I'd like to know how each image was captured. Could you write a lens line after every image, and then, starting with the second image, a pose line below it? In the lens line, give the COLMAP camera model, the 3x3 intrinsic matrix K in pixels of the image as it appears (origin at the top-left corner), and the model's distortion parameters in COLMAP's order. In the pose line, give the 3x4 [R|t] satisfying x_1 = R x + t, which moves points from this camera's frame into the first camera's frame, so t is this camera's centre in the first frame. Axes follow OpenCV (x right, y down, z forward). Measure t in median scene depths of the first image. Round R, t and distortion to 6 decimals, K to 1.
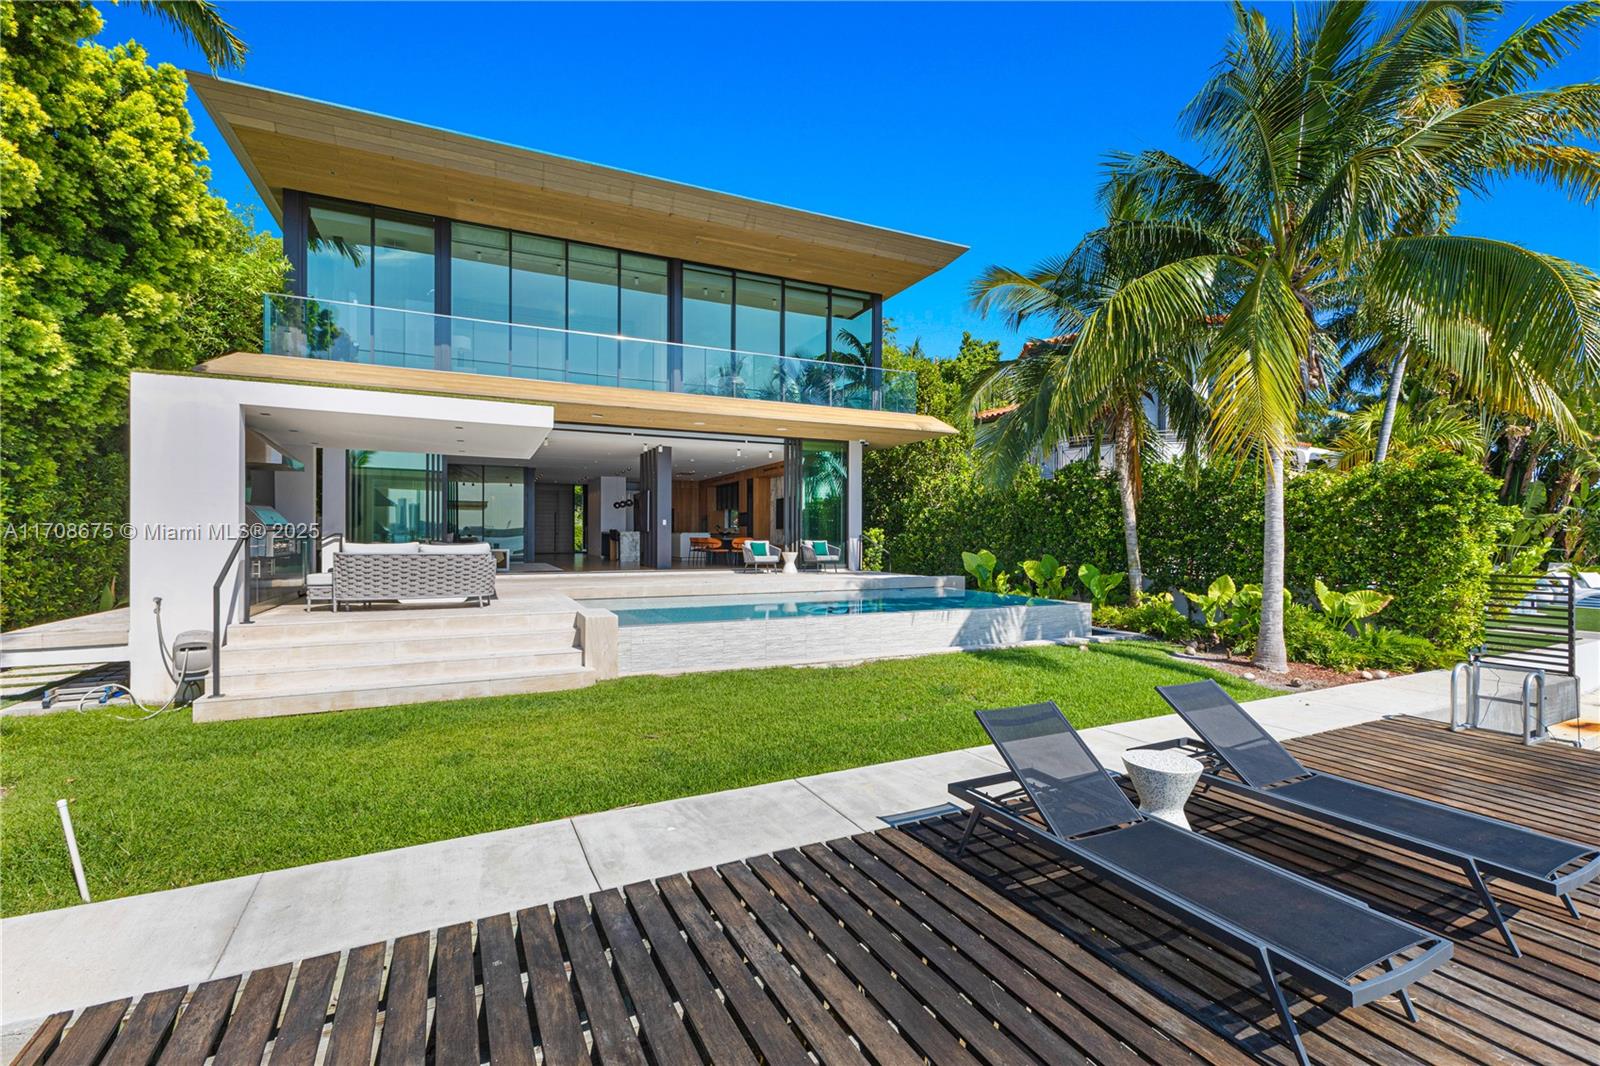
lens RADIAL K [[703.3, 0, 826.0], [0, 703.3, 535.1], [0, 0, 1]] dist [0.013781, -0.002197]
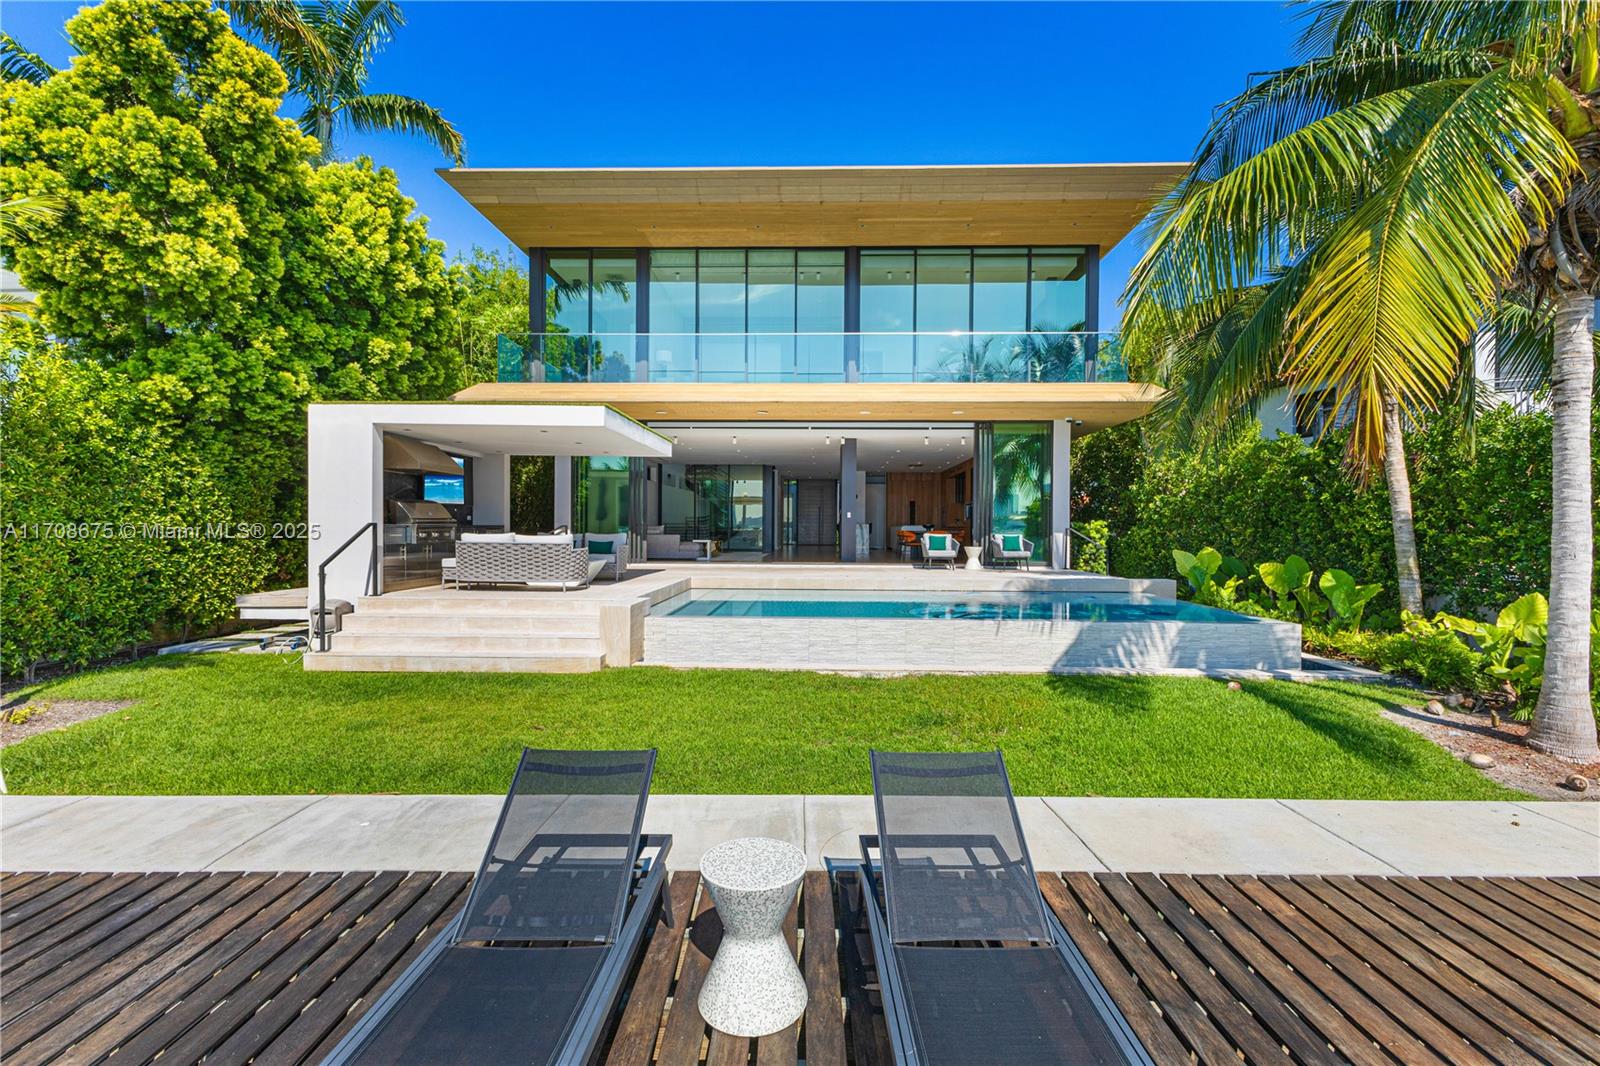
lens RADIAL K [[703.3, 0, 801.4], [0, 703.3, 532.9], [0, 0, 1]] dist [0.013781, -0.002197]
pose [[0.889329, 0.005989, -0.457228, 0.213447], [-0.003110, 0.999970, 0.007050, 0.000404], [0.457256, -0.004848, 0.889322, 0.111261]]
